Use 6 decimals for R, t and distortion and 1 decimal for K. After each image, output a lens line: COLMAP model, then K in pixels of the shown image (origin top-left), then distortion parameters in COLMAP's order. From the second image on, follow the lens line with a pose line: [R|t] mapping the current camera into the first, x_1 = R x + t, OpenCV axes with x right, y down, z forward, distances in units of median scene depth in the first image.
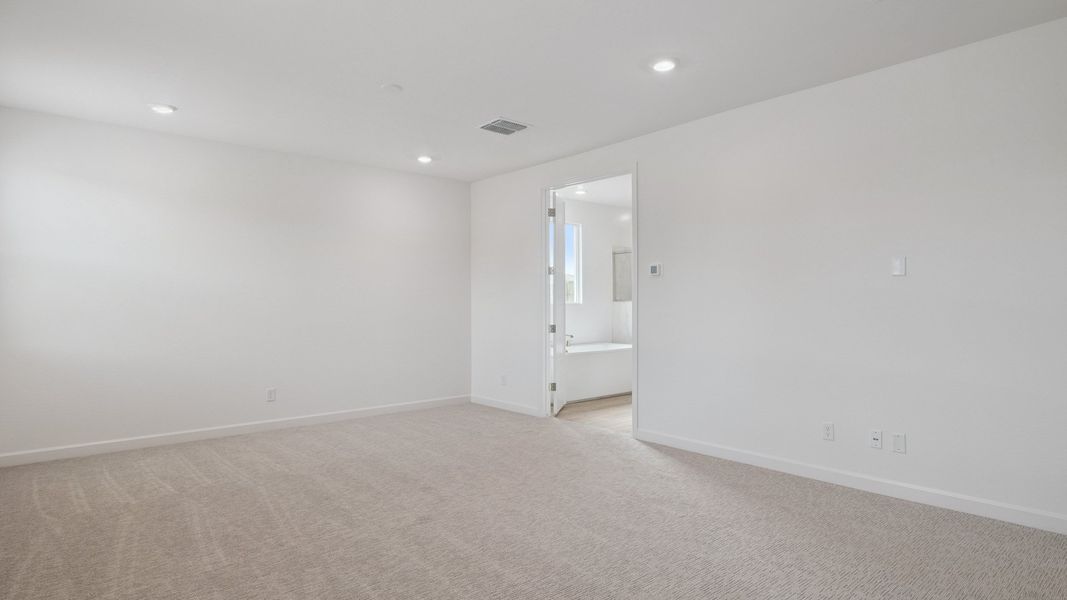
lens RADIAL K [[570.2, 0, 543.7], [0, 570.2, 302.9], [0, 0, 1]] dist [0.000547, -0.000267]
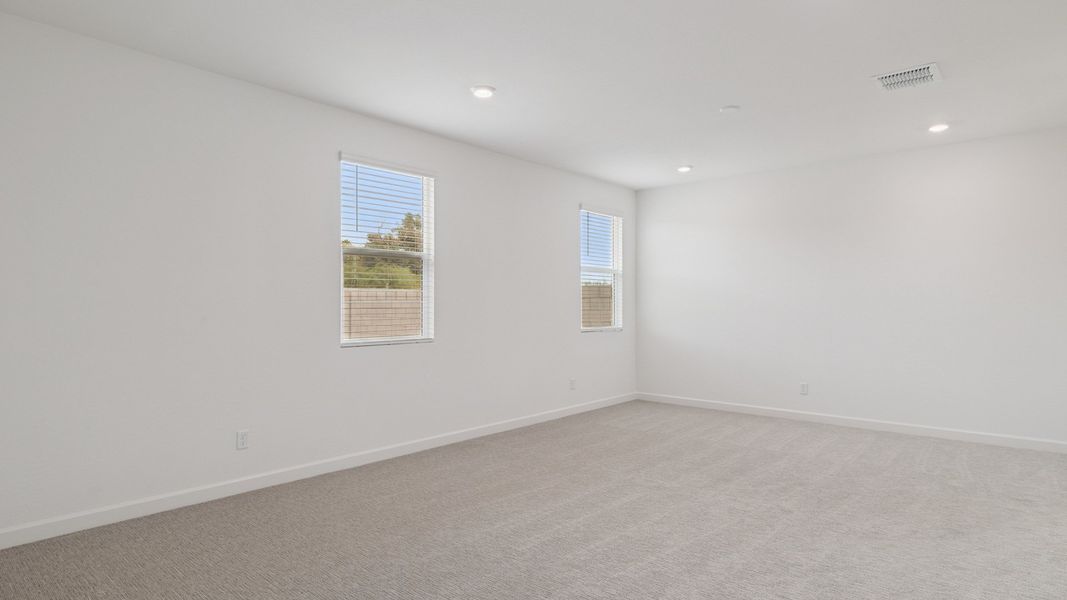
lens RADIAL K [[570.2, 0, 525.3], [0, 570.2, 295.6], [0, 0, 1]] dist [0.000547, -0.000267]
pose [[0.133697, -0.009888, -0.990973, 0.696413], [0.000394, 0.999951, -0.009924, -0.008471], [0.991022, 0.000936, 0.133695, 0.418148]]
